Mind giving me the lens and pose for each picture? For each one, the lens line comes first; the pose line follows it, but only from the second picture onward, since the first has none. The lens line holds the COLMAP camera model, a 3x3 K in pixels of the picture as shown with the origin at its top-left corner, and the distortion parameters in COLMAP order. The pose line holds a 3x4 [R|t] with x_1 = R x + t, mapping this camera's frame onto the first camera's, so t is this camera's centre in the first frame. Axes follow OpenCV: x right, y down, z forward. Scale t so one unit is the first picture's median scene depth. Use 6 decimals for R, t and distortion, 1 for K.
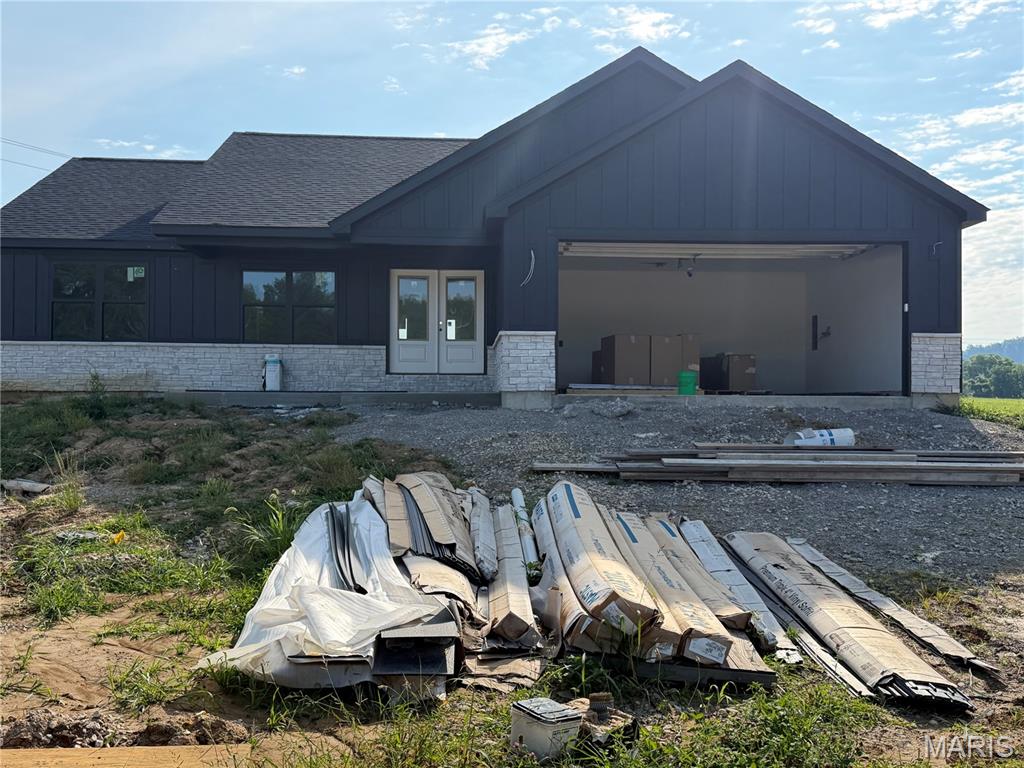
lens RADIAL K [[1058.7, 0, 512.0], [0, 1058.7, 384.0], [0, 0, 1]] dist [0.154967, -0.020092]
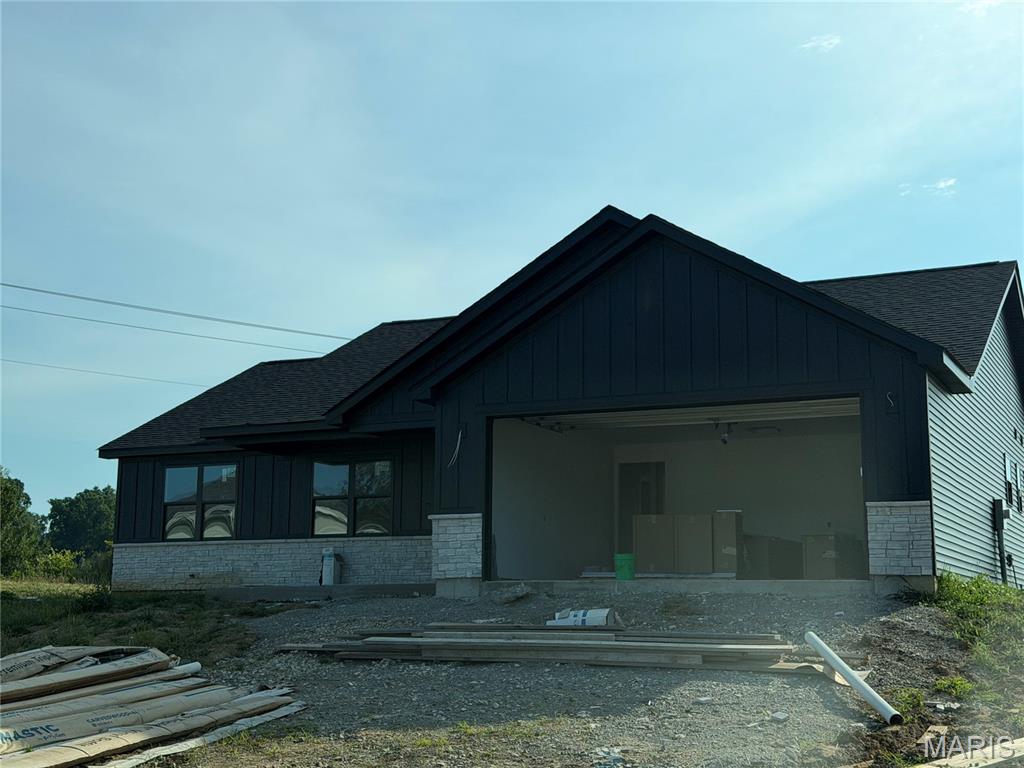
lens RADIAL K [[1438.8, 0, 512.0], [0, 1438.8, 384.0], [0, 0, 1]] dist [0.158838, -0.005397]
pose [[0.875080, -0.079369, -0.477426, 0.673652], [0.006675, 0.988347, -0.152071, 0.031106], [0.483932, 0.129887, 0.865413, -0.107355]]
